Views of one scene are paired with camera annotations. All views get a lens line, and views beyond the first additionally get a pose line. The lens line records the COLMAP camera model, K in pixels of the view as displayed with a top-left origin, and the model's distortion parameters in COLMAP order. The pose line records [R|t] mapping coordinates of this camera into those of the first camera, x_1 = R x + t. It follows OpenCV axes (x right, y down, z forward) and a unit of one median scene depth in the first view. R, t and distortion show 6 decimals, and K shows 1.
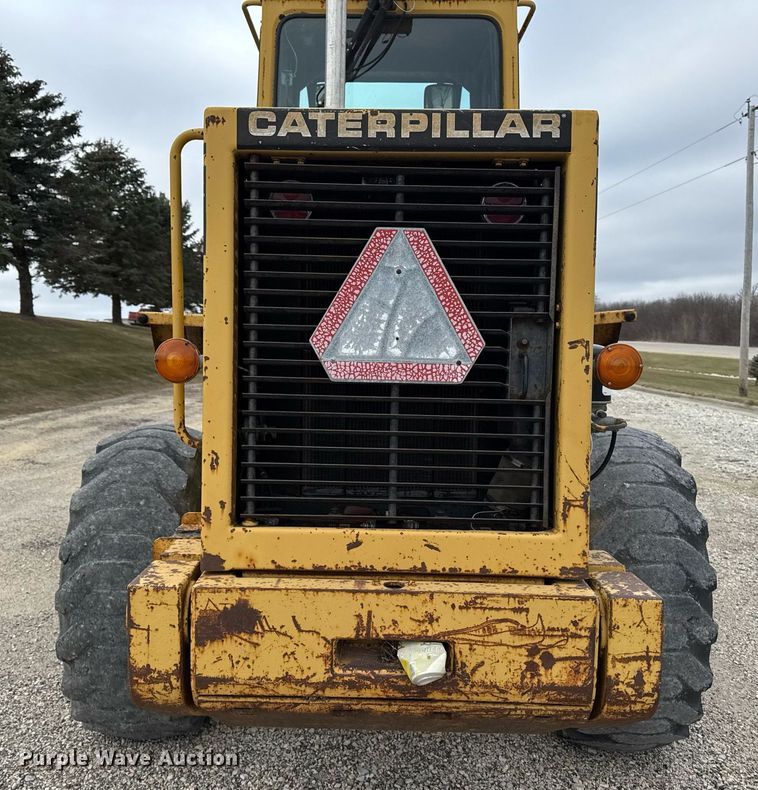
lens RADIAL K [[769.3, 0, 353.9], [0, 769.3, 416.0], [0, 0, 1]] dist [0.179549, -0.350747]
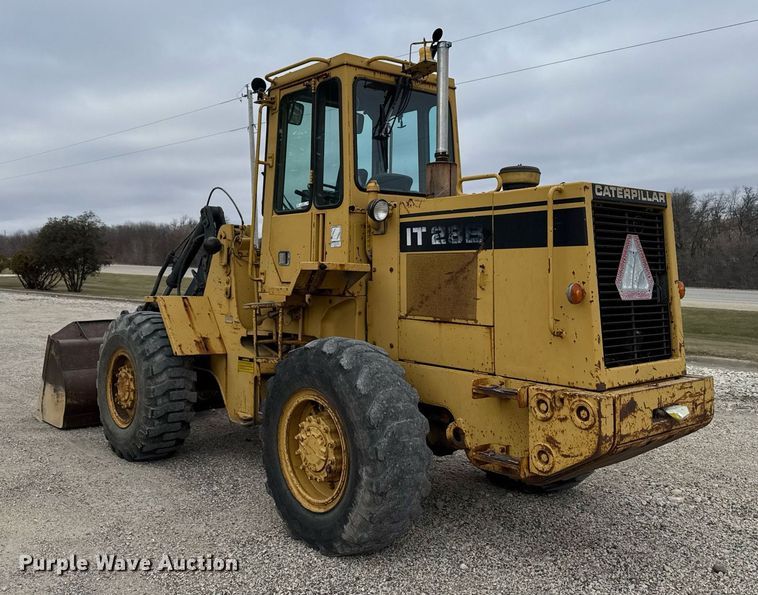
lens RADIAL K [[719.3, 0, 354.8], [0, 719.3, 241.0], [0, 0, 1]] dist [0.109465, -0.252588]
pose [[0.765064, 0.011502, 0.643852, -2.022810], [0.069305, 0.992562, -0.100085, -0.058906], [-0.640214, 0.121193, 0.758576, -0.145582]]
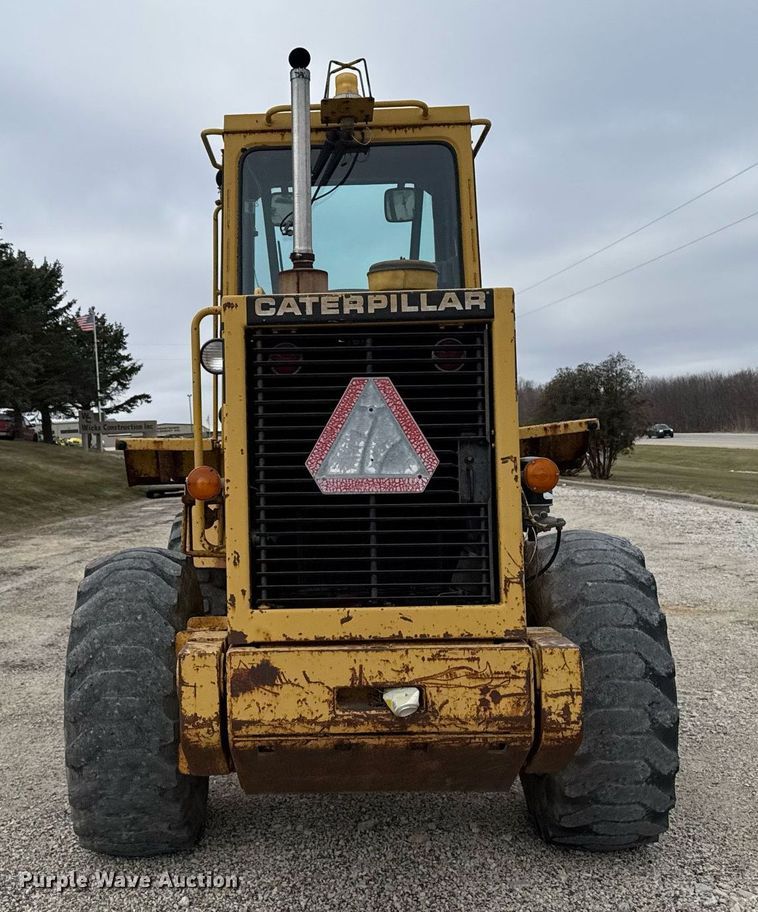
lens RADIAL K [[1145.8, 0, 296.7], [0, 1145.8, 458.3], [0, 0, 1]] dist [0.147636, -0.027790]
pose [[0.999250, -0.038697, -0.001281, -0.069327], [0.038441, 0.995496, -0.086658, 0.060856], [0.004629, 0.086544, 0.996237, -0.943302]]
